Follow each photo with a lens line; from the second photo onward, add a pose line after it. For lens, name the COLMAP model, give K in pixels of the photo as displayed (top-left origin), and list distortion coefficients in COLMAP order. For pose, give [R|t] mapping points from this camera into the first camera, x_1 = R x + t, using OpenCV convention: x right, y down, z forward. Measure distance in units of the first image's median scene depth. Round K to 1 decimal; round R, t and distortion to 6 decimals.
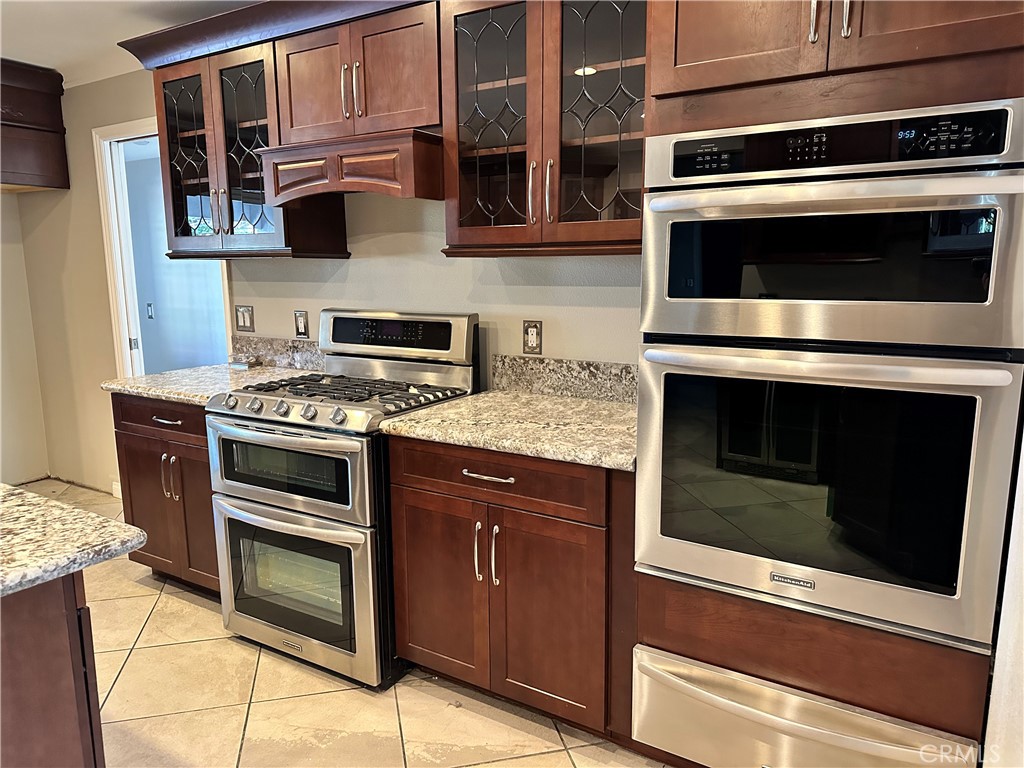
lens RADIAL K [[705.8, 0, 512.0], [0, 705.8, 384.0], [0, 0, 1]] dist [0.073153, -0.080402]
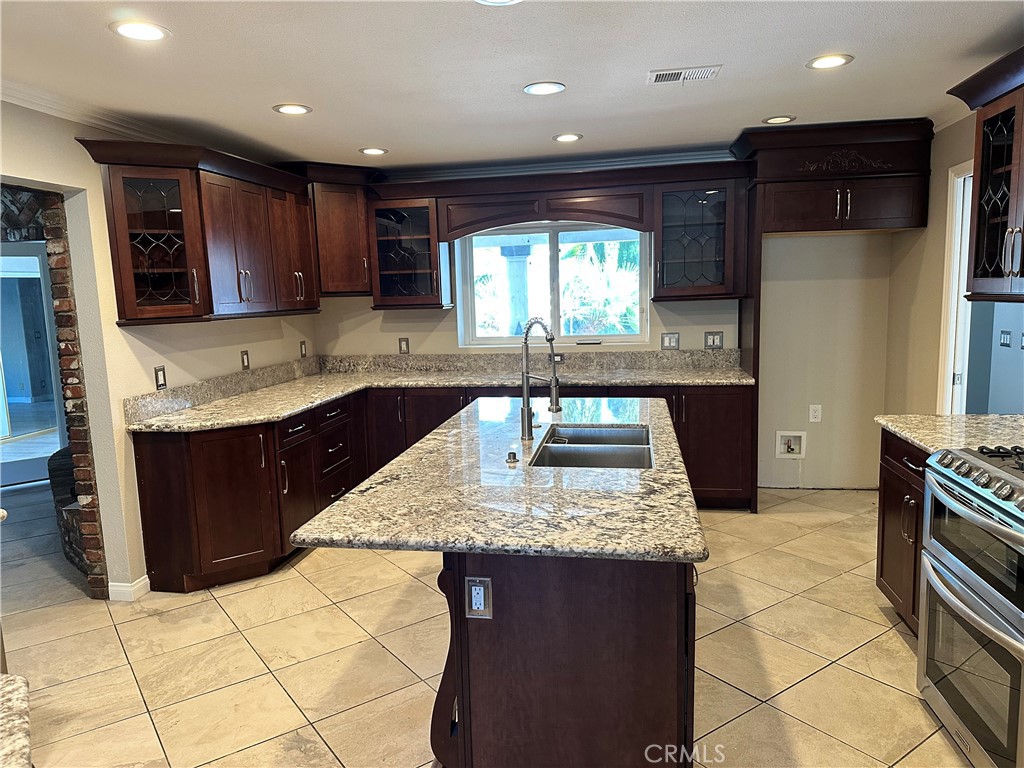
lens RADIAL K [[705.8, 0, 512.0], [0, 705.8, 384.0], [0, 0, 1]] dist [0.073153, -0.080402]
pose [[0.387745, 0.116157, -0.914419, 0.200941], [-0.130216, 0.988982, 0.070412, -0.055543], [0.912523, 0.091770, 0.398598, 0.064714]]
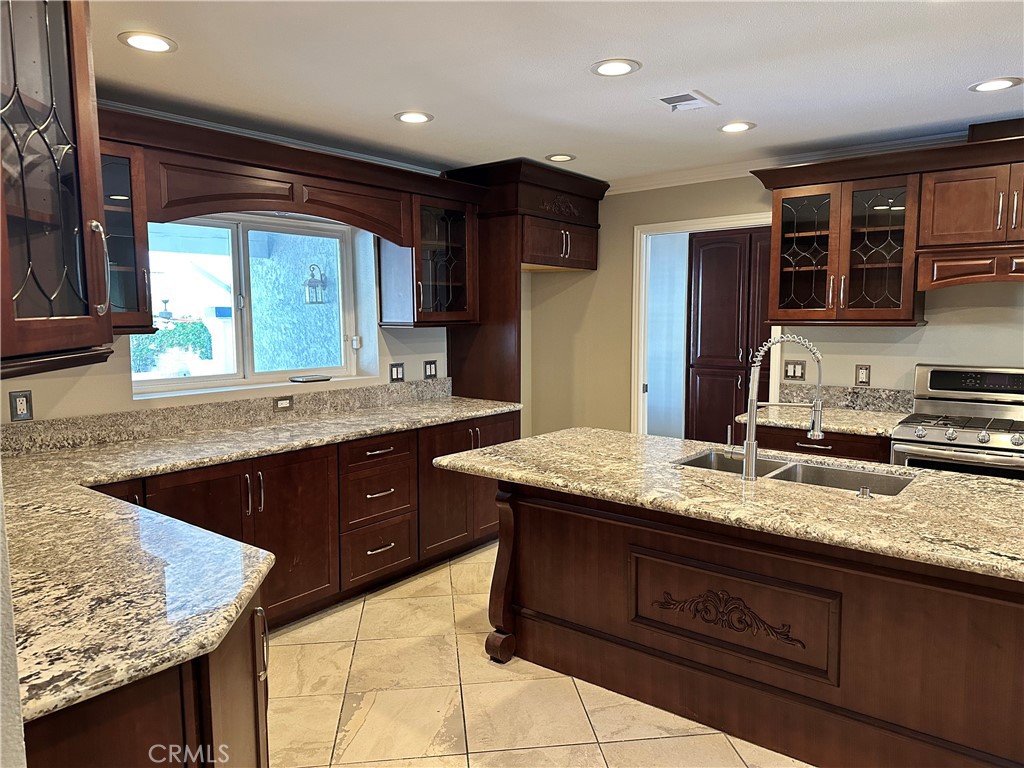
lens RADIAL K [[714.7, 0, 512.0], [0, 714.7, 384.0], [0, 0, 1]] dist [0.077644, -0.001665]
pose [[0.994331, 0.017882, -0.104818, -0.955709], [-0.024989, 0.997448, -0.066881, 0.044081], [0.103354, 0.069121, 0.992240, -0.457801]]
